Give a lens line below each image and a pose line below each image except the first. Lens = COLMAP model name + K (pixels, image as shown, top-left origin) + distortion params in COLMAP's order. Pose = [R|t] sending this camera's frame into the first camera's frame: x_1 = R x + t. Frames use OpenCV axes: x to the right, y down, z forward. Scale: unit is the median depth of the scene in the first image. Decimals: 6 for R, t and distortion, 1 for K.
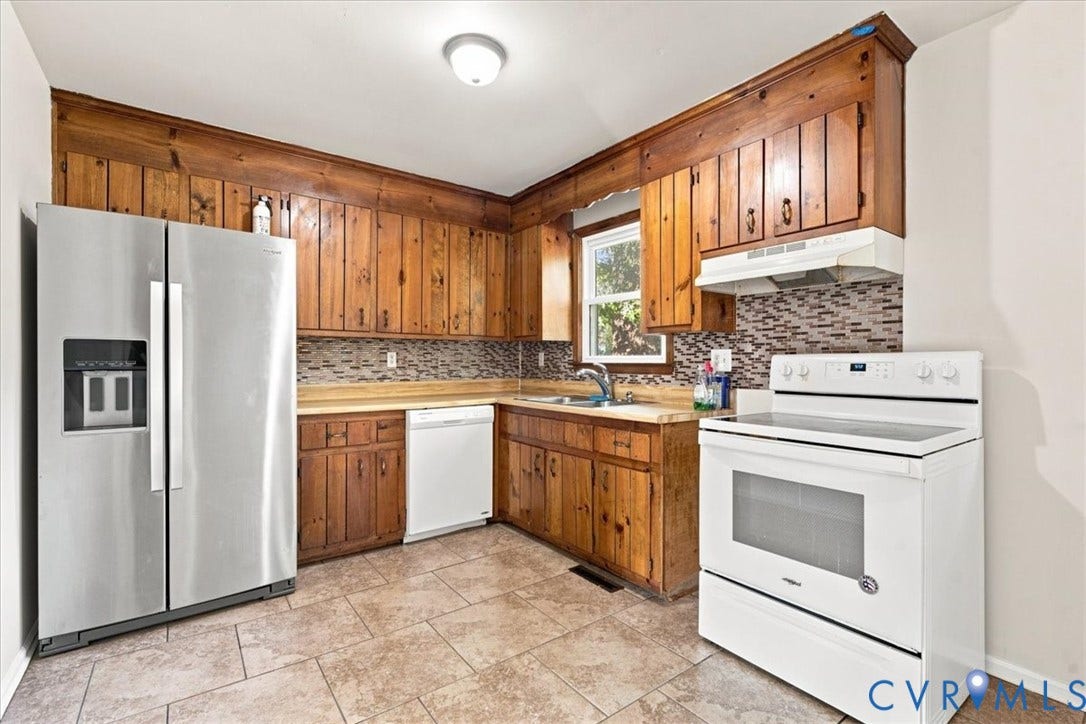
lens RADIAL K [[534.4, 0, 543.0], [0, 534.4, 362.0], [0, 0, 1]] dist [0.000742, 0.000099]
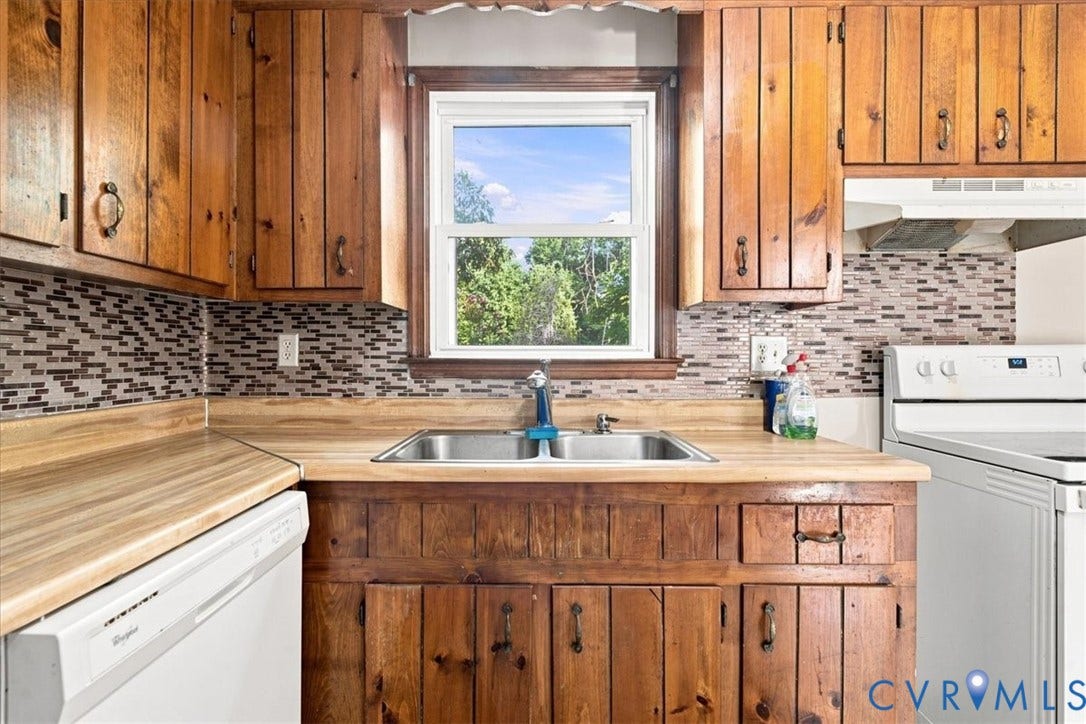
lens RADIAL K [[534.4, 0, 543.0], [0, 534.4, 362.0], [0, 0, 1]] dist [0.000742, 0.000099]
pose [[0.583279, -0.008563, 0.812227, -0.365821], [-0.000009, 0.999944, 0.010548, -0.000011], [-0.812272, -0.006159, 0.583247, 0.942790]]
